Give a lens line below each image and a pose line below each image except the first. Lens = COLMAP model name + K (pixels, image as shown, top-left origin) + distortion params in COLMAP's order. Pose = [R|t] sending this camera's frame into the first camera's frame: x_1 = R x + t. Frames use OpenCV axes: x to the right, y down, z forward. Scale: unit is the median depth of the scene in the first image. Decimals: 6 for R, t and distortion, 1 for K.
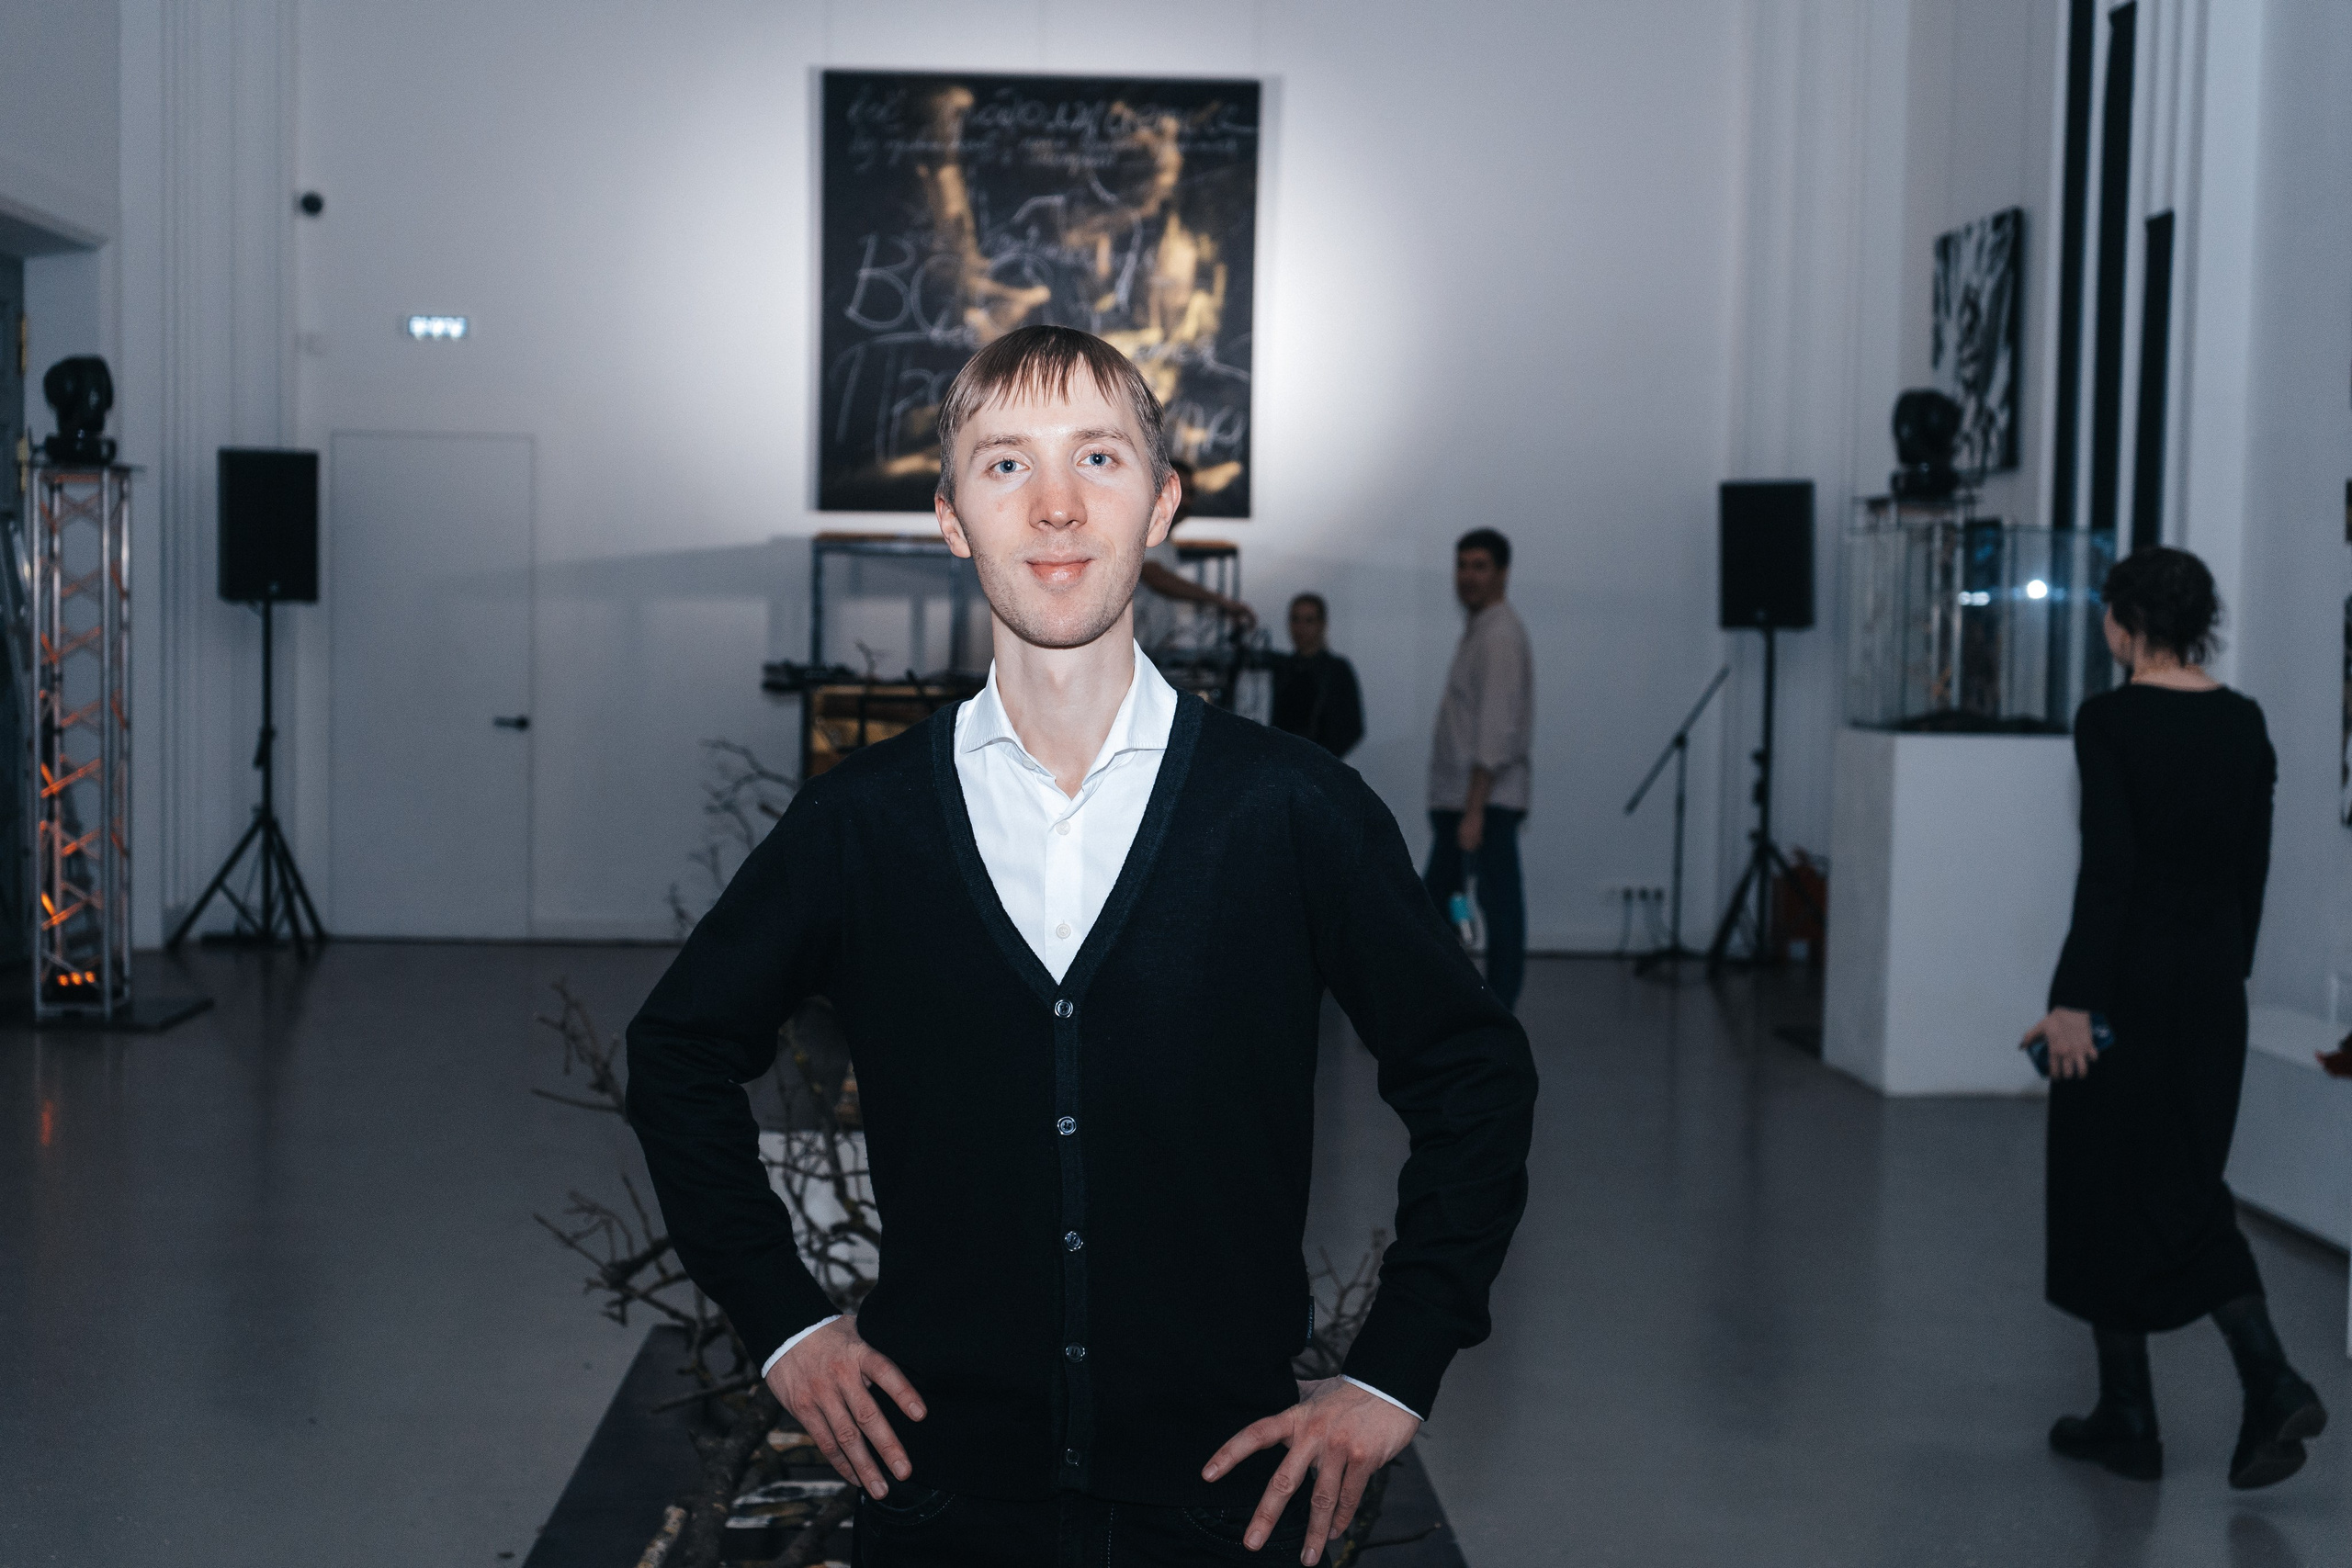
lens RADIAL K [[3063.8, 0, 1176.0], [0, 3063.8, 784.0], [0, 0, 1]] dist [0.008576, 0.032574]
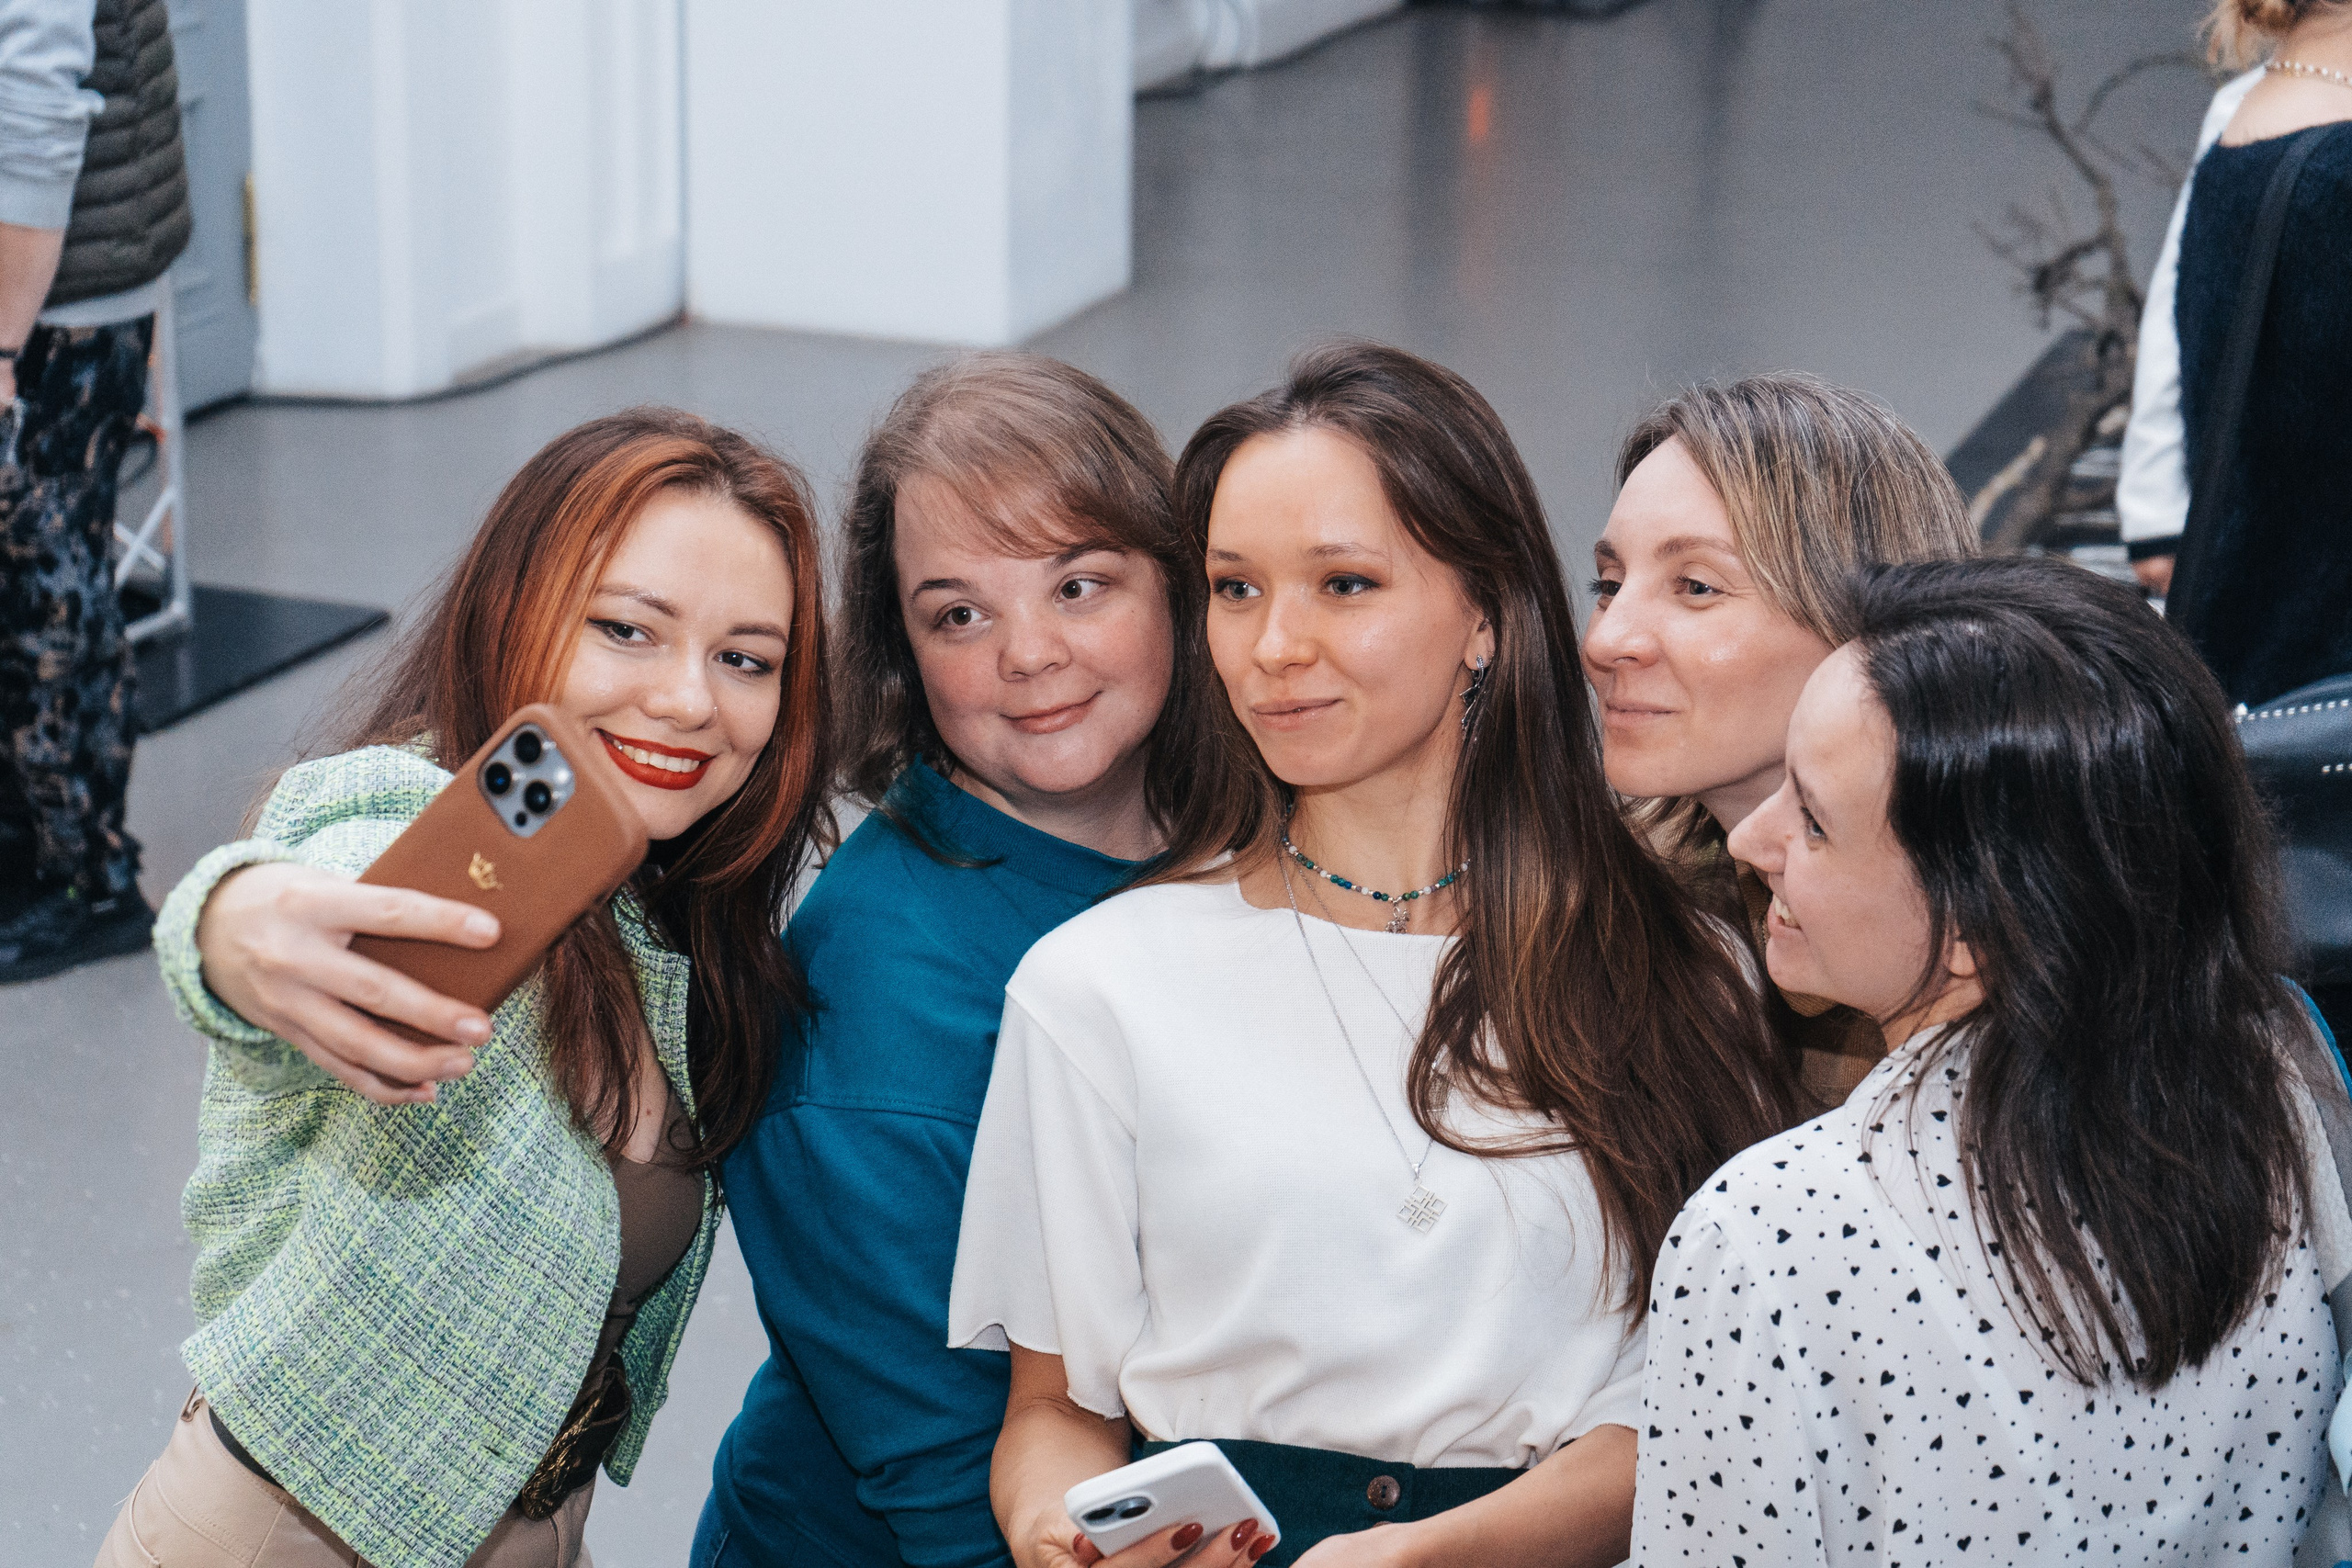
lens RADIAL K [[4730.6, 0, 1176.0], [0, 4730.6, 784.0], [0, 0, 1]] dist [0.006275, 0.322459]
pose [[0.921063, 0.115651, -0.371844, 0.071618], [-0.024595, 0.970252, 0.240845, -0.025042], [0.388637, -0.212688, 0.896507, -0.261812]]
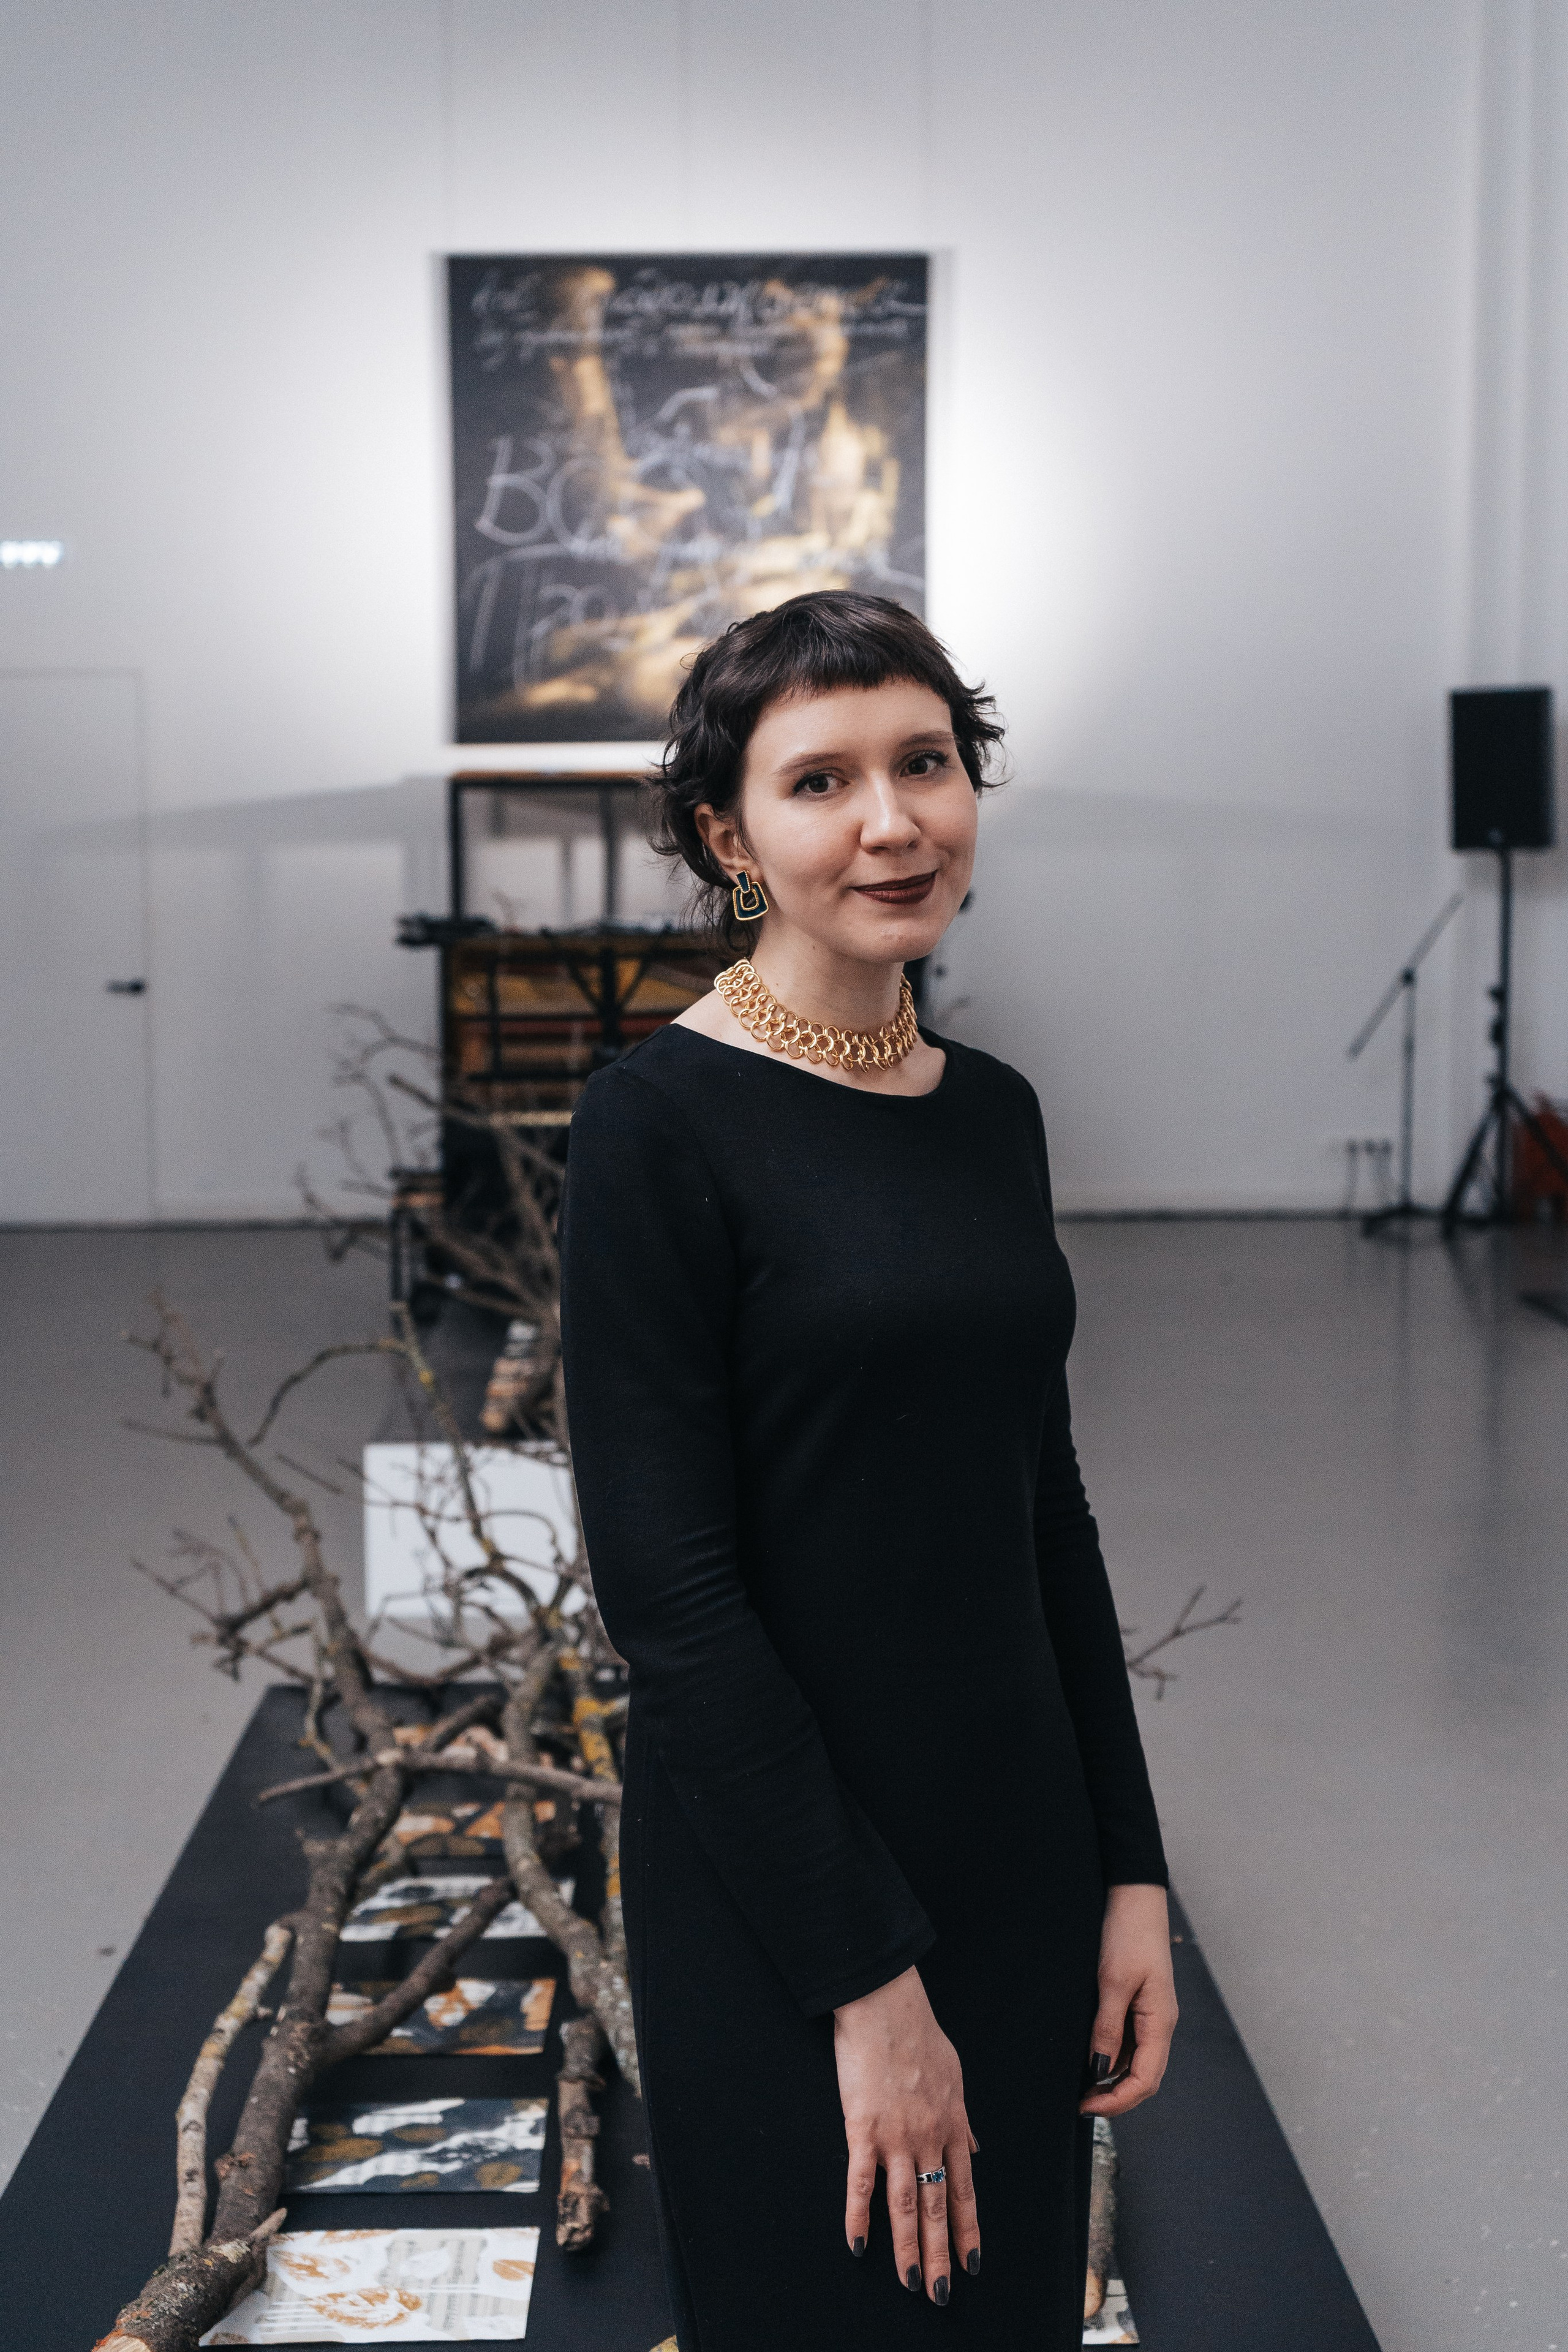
lens RADIAL K [[3249.2, 0, 784.0], [0, 3249.2, 1176.0], [0, 0, 1]] dist [0.021975, 0.048298]
pose [[0.999506, -0.021588, -0.022830, 0.000558], [0.022603, 0.998722, 0.045204, -0.002877], [0.021825, -0.045698, 0.998717, 0.031778]]
